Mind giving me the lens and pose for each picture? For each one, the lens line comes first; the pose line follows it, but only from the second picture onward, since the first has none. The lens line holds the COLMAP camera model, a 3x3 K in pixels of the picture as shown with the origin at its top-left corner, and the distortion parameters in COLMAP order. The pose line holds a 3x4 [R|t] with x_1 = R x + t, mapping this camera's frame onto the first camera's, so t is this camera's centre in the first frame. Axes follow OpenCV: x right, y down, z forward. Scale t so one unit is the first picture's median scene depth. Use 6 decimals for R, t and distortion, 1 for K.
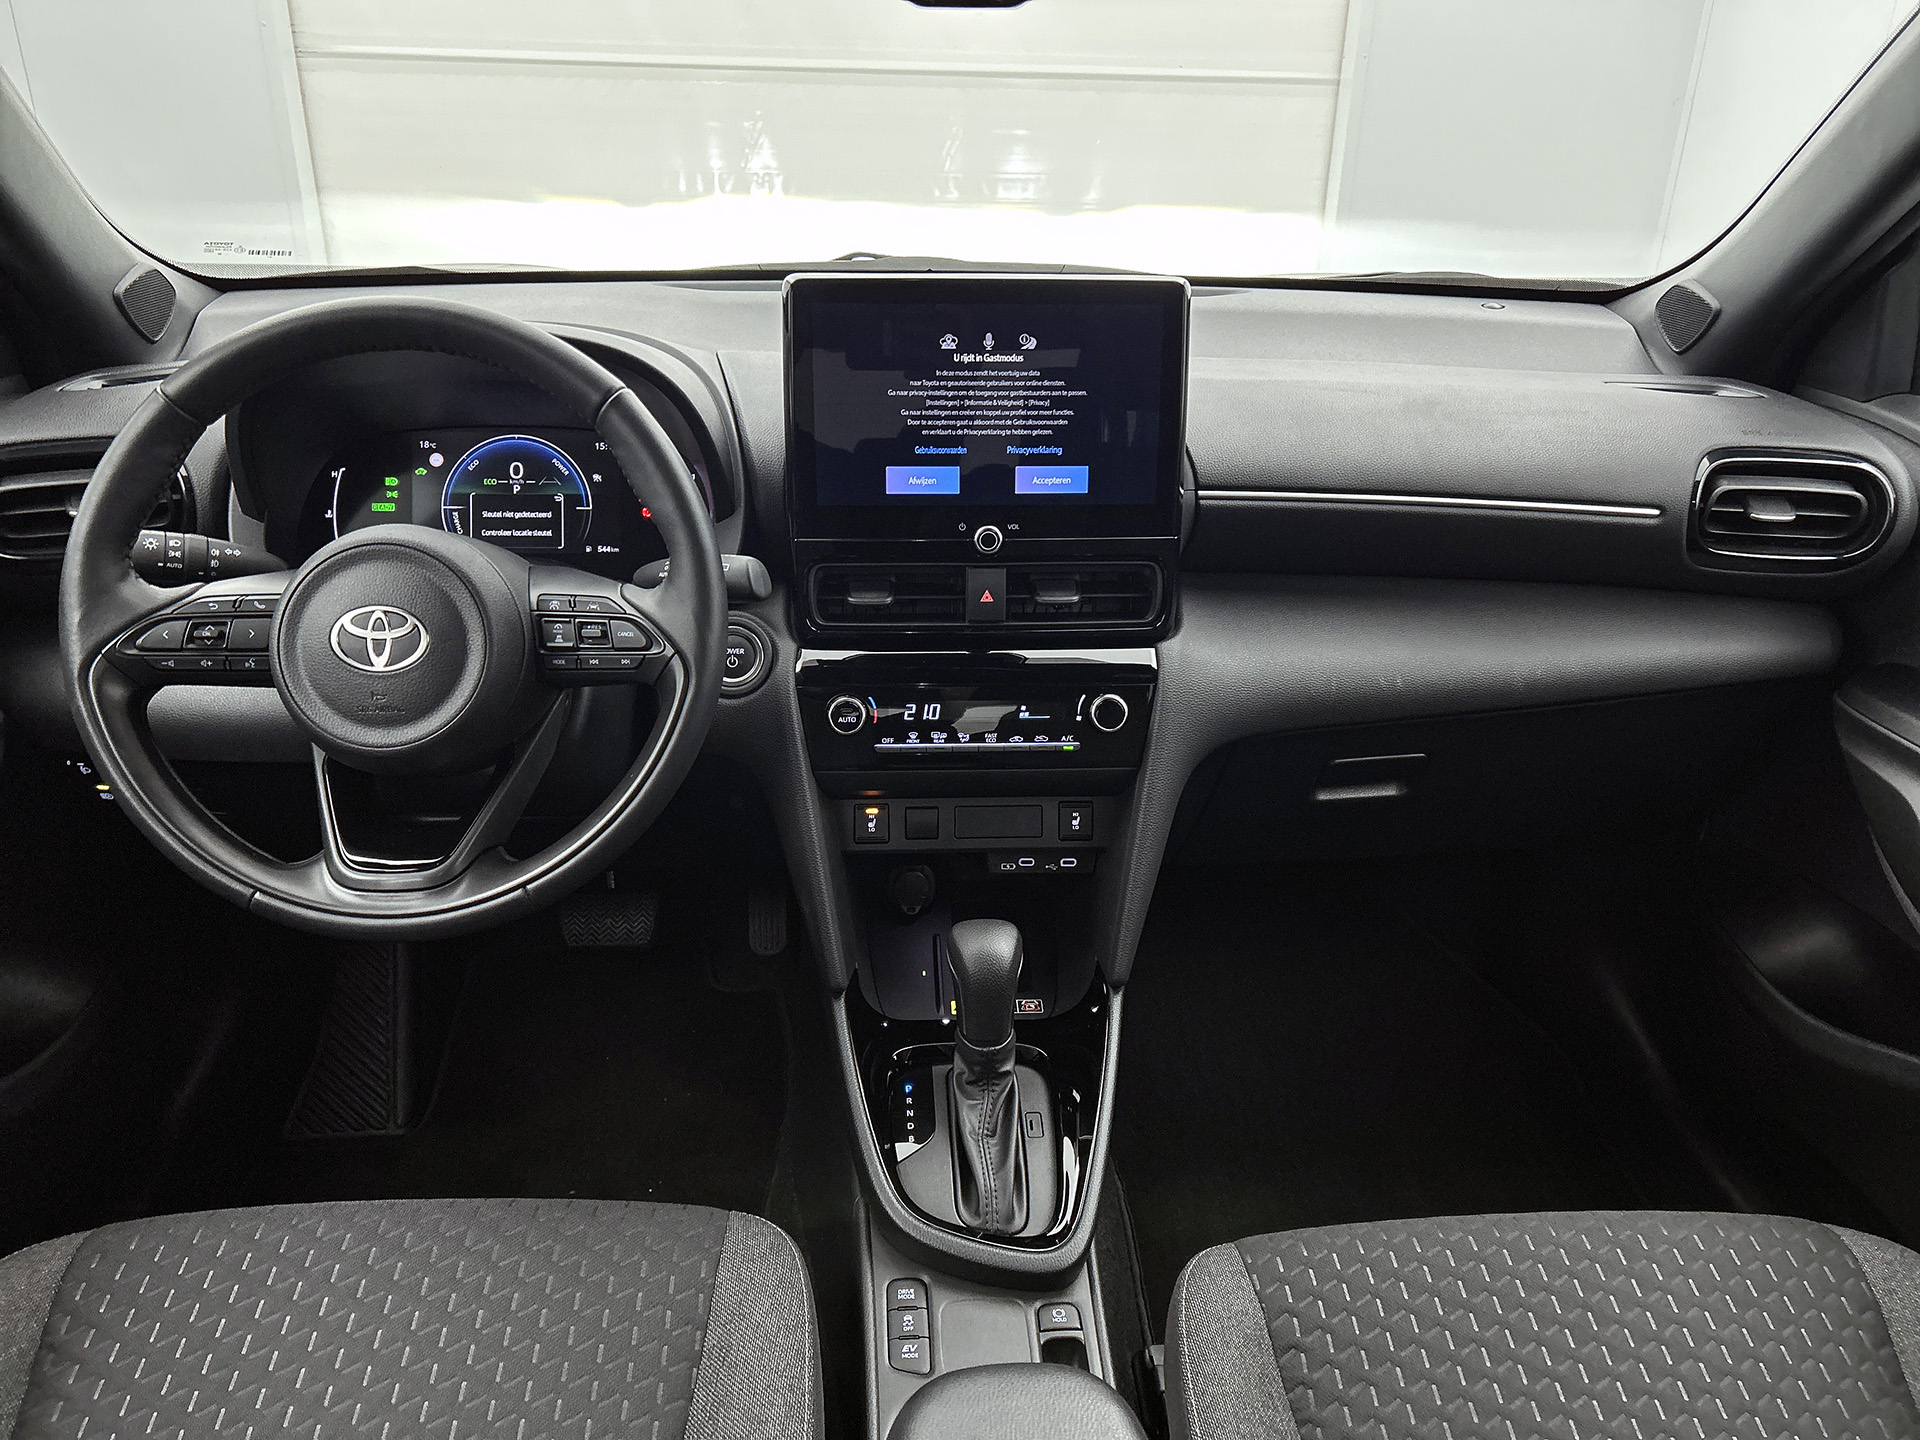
lens RADIAL K [[1431.2, 0, 959.4], [0, 1431.2, 737.8], [0, 0, 1]] dist [0.070350, -0.079565]
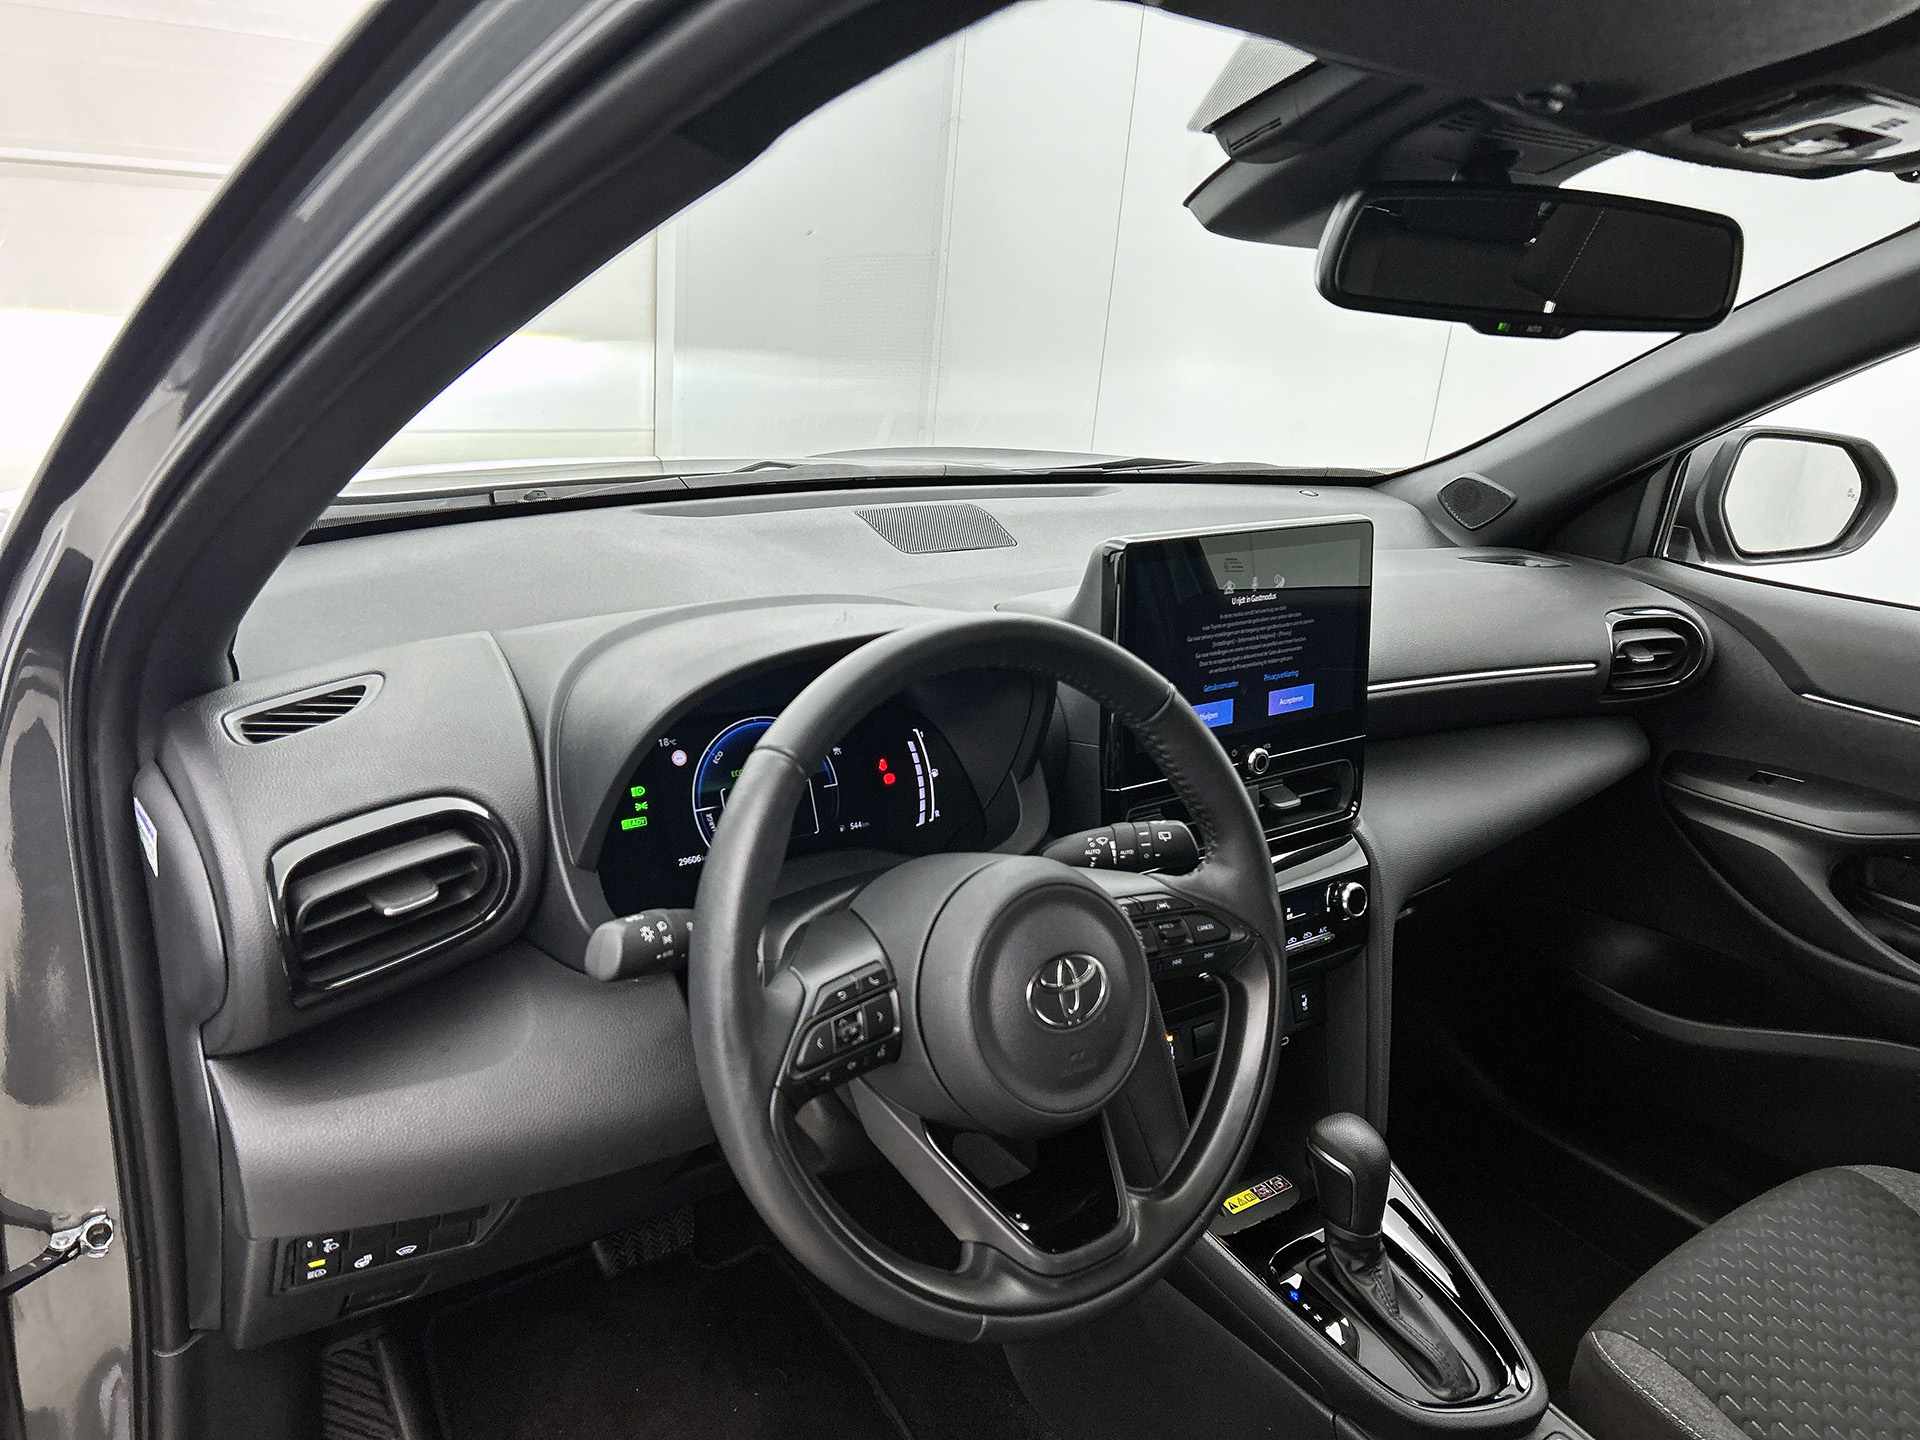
lens RADIAL K [[1431.2, 0, 959.4], [0, 1431.2, 737.8], [0, 0, 1]] dist [0.070350, -0.079565]
pose [[0.839324, -0.137088, 0.526063, -0.739484], [0.167113, 0.985890, -0.009710, -0.185466], [-0.517310, 0.096062, 0.850390, 0.204566]]
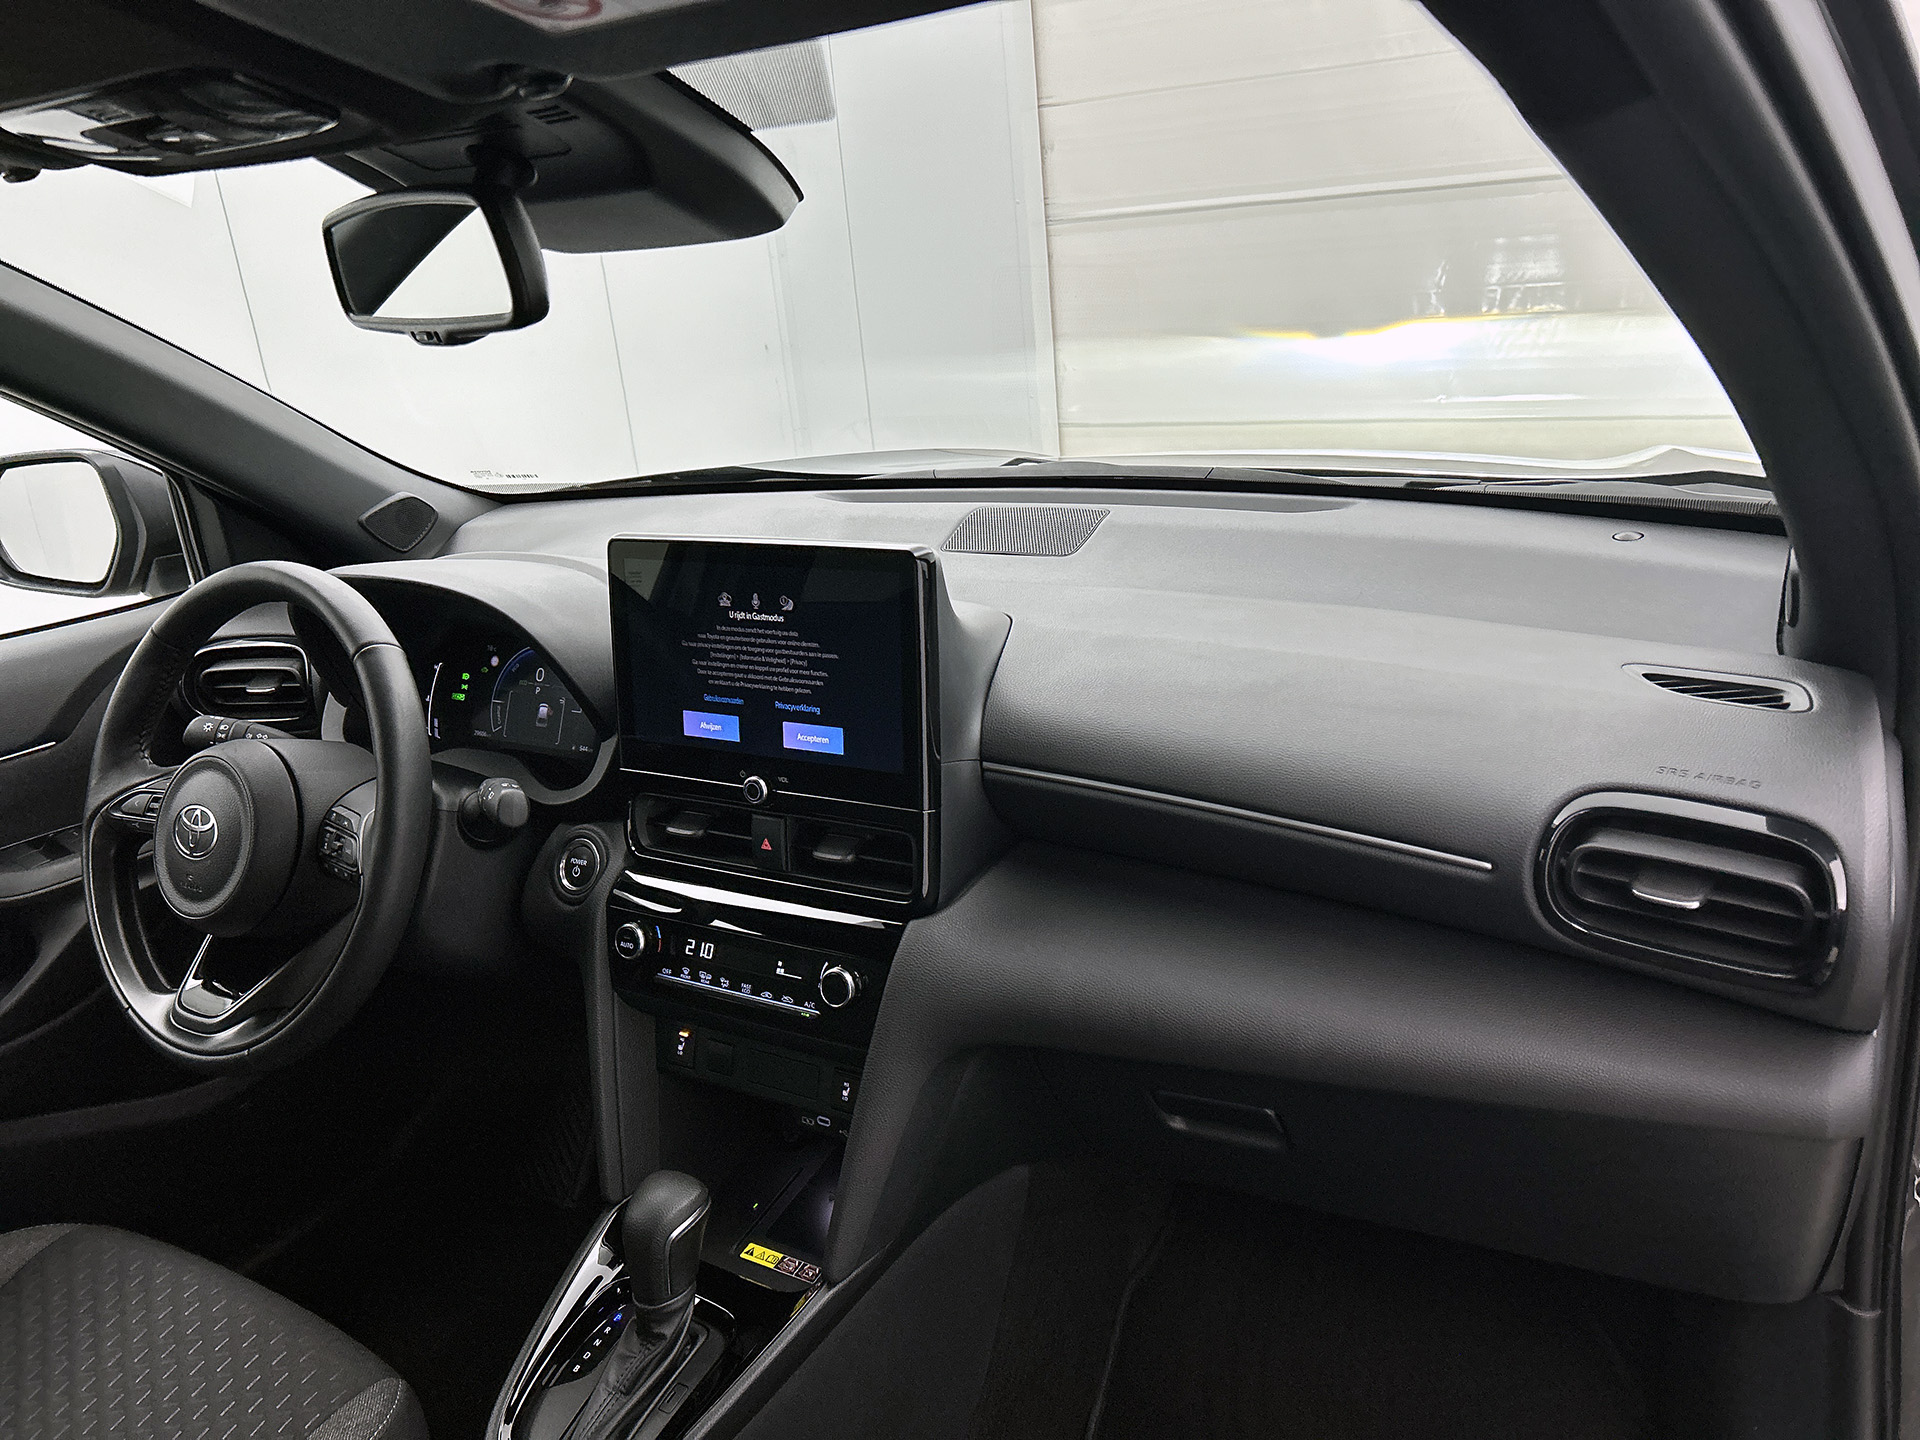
lens RADIAL K [[1480.5, 0, 958.2], [0, 1480.5, 688.4], [0, 0, 1]] dist [-0.003416, -0.005880]
pose [[0.818512, 0.087956, -0.567716, 0.726389], [-0.140354, 0.988881, -0.049151, -0.180567], [0.557080, 0.119911, 0.821756, 0.224172]]
